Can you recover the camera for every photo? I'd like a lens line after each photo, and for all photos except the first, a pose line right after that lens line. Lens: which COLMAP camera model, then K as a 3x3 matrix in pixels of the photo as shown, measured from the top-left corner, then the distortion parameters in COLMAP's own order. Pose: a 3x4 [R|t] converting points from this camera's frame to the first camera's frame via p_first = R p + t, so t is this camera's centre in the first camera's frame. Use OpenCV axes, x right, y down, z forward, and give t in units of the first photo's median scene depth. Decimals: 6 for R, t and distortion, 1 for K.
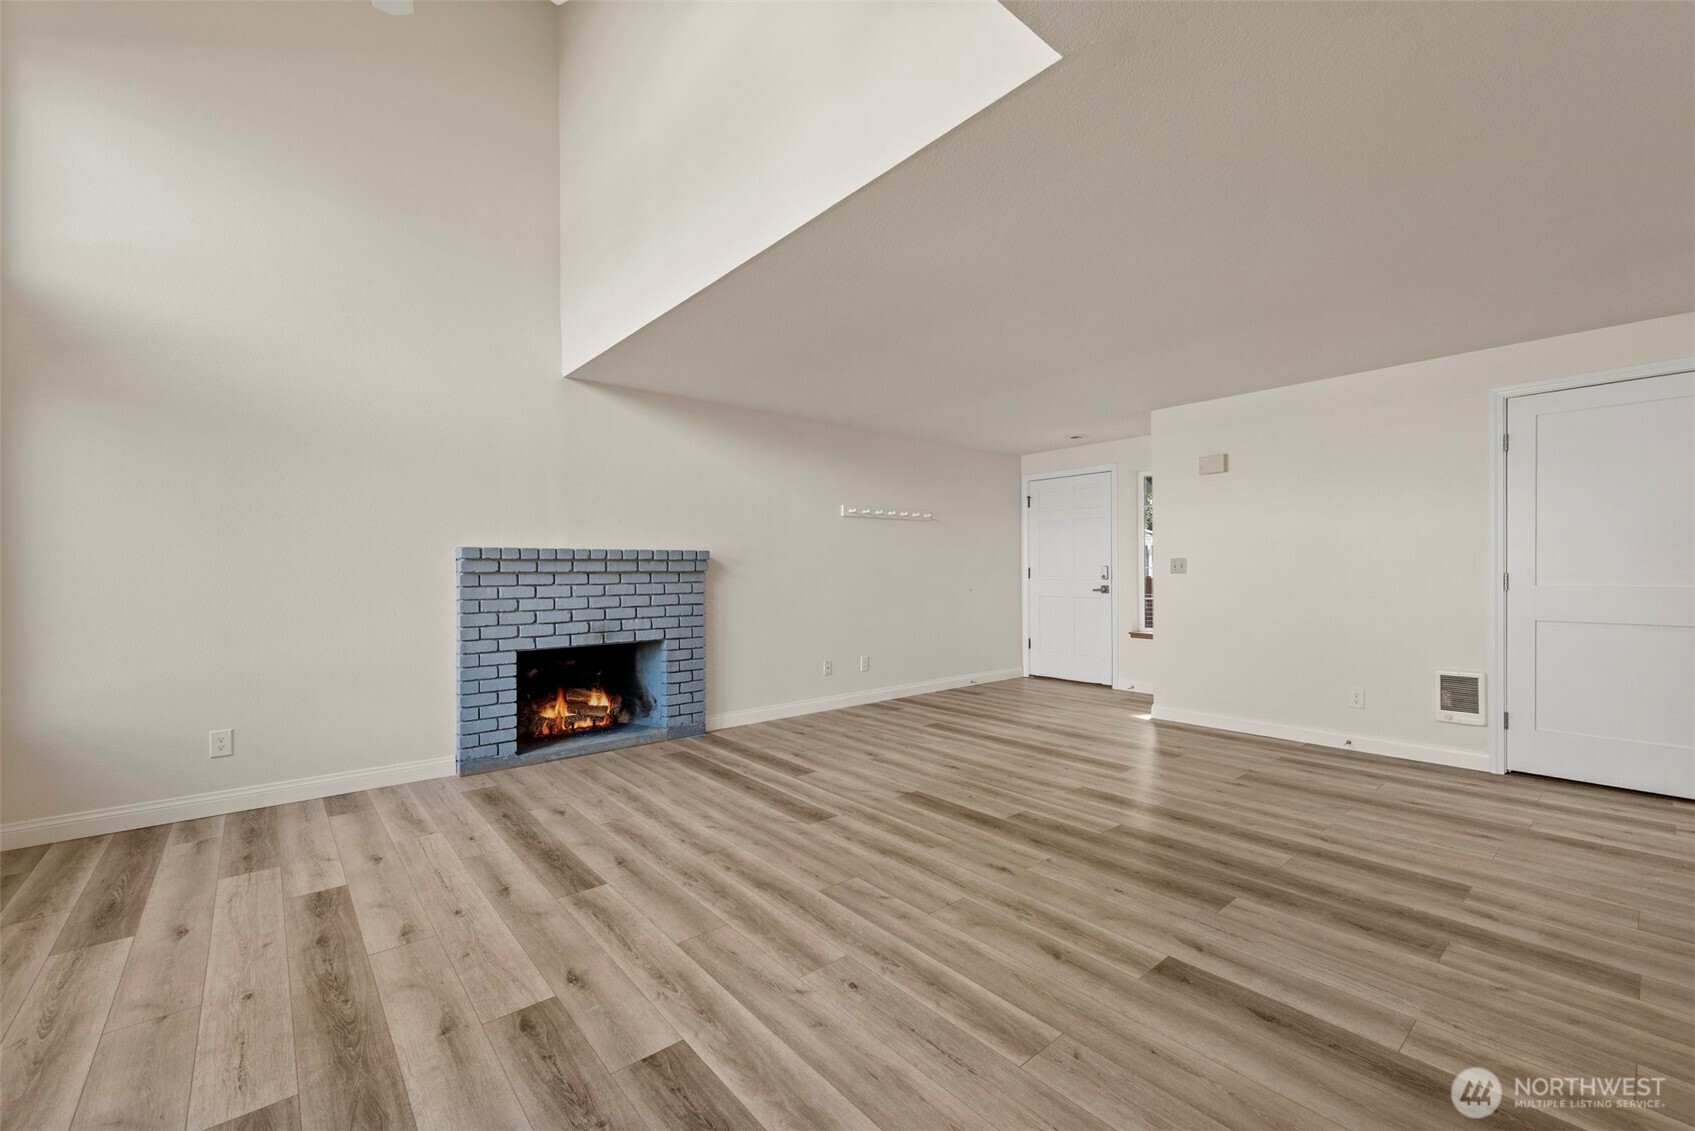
lens RADIAL K [[693.9, 0, 842.4], [0, 693.9, 571.9], [0, 0, 1]] dist [0.013340, -0.001221]
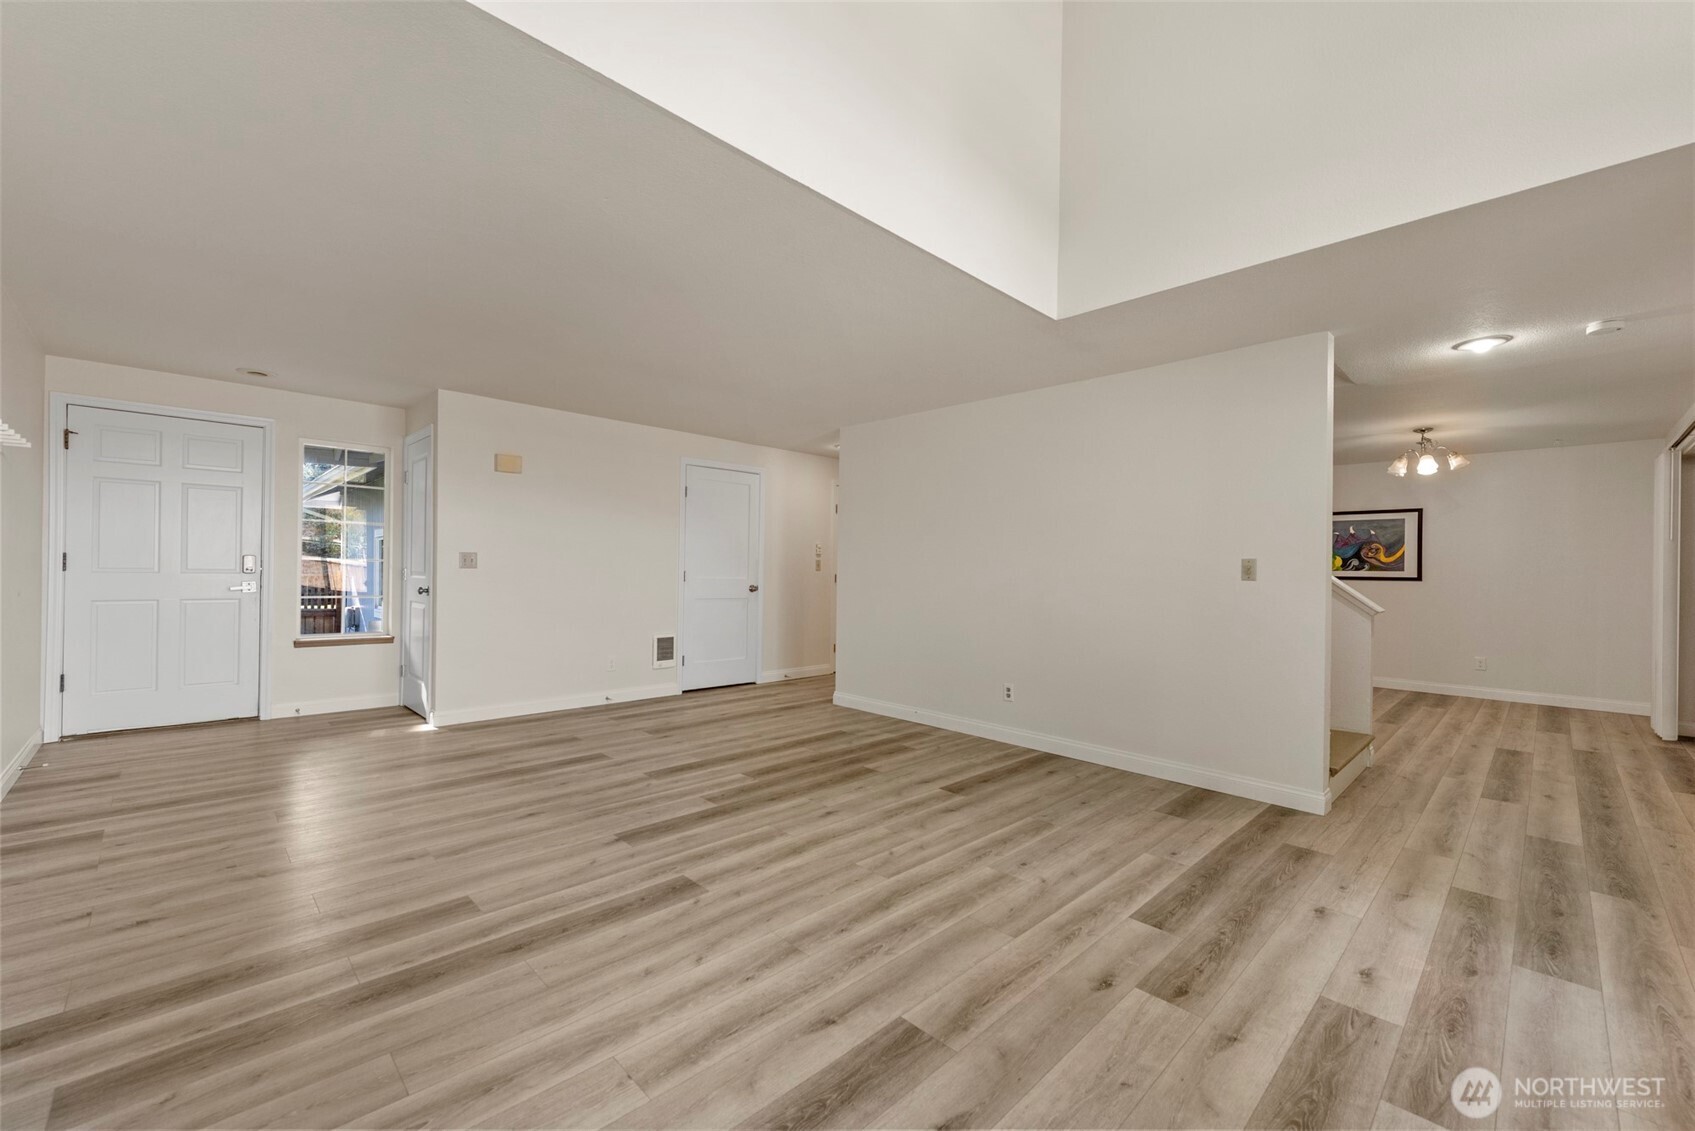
lens RADIAL K [[693.9, 0, 842.2], [0, 693.9, 573.3], [0, 0, 1]] dist [0.013340, -0.001221]
pose [[-0.080428, -0.002180, 0.996758, -1.045310], [-0.015138, 0.999885, 0.000966, 0.000150], [-0.996645, -0.015011, -0.080452, 1.134900]]
